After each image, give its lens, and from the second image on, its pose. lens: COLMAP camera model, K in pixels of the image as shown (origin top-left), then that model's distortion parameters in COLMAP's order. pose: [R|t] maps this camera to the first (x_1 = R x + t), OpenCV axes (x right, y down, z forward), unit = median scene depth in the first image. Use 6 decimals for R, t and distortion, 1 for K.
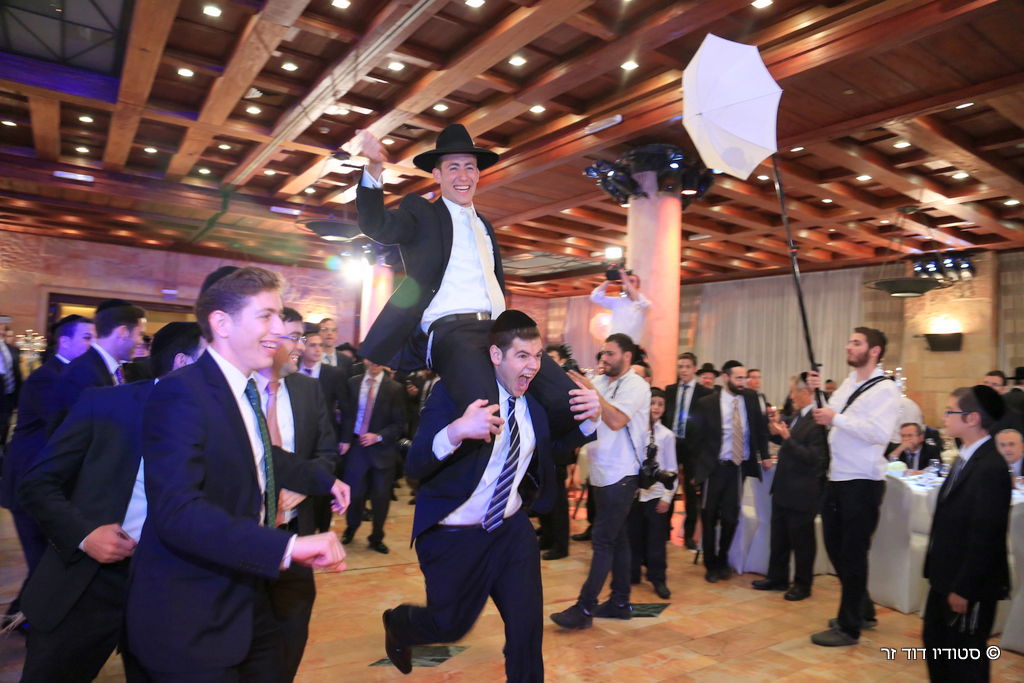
lens RADIAL K [[694.6, 0, 512.0], [0, 694.6, 341.5], [0, 0, 1]] dist [-0.133058, 0.072039]
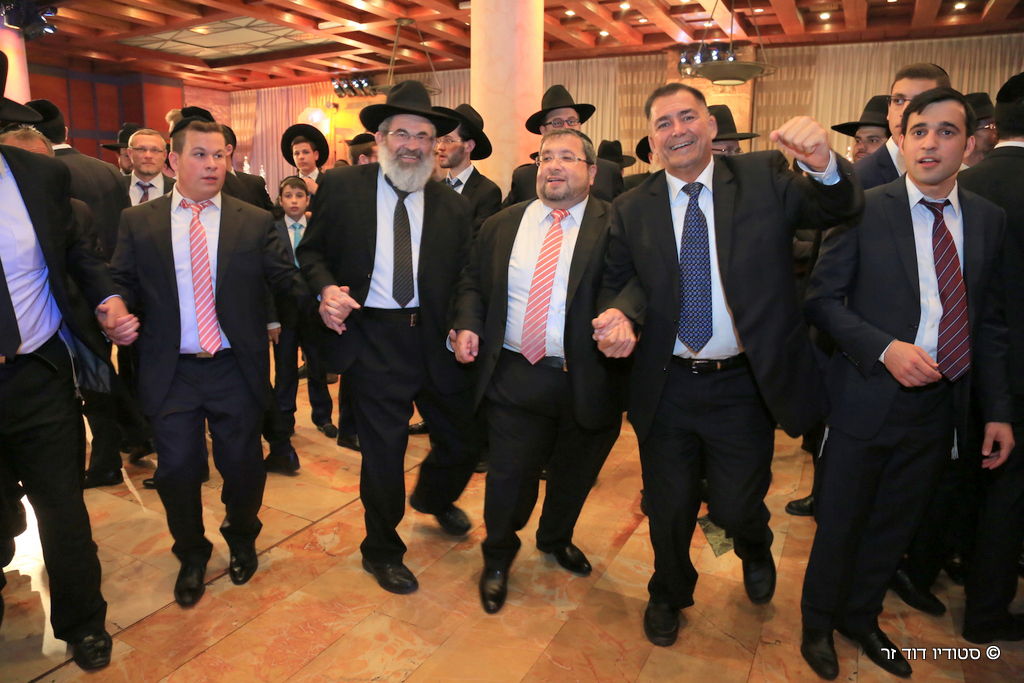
lens RADIAL K [[694.6, 0, 512.0], [0, 694.6, 341.5], [0, 0, 1]] dist [-0.133058, 0.072039]
pose [[0.880241, -0.134015, 0.455210, -0.094494], [0.005365, 0.962041, 0.272853, 0.012405], [-0.474497, -0.237734, 0.847547, 0.193397]]
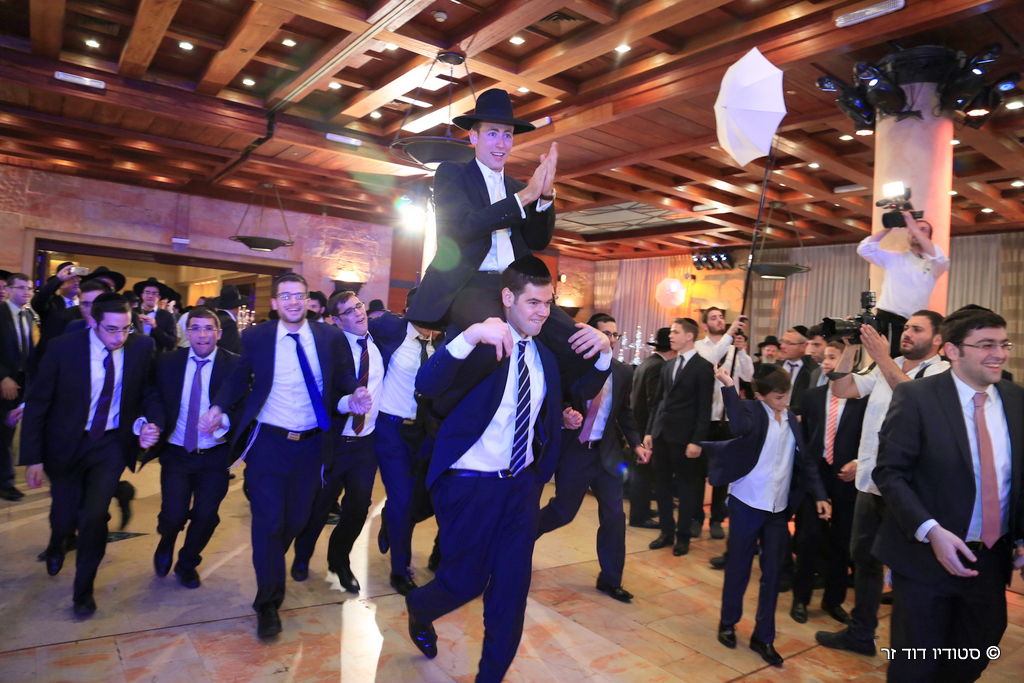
lens RADIAL K [[694.6, 0, 512.0], [0, 694.6, 341.5], [0, 0, 1]] dist [-0.133058, 0.072039]
pose [[0.999187, 0.020535, 0.034693, -0.151235], [-0.022202, 0.998582, 0.048376, 0.002899], [-0.033651, -0.049107, 0.998227, 0.172665]]
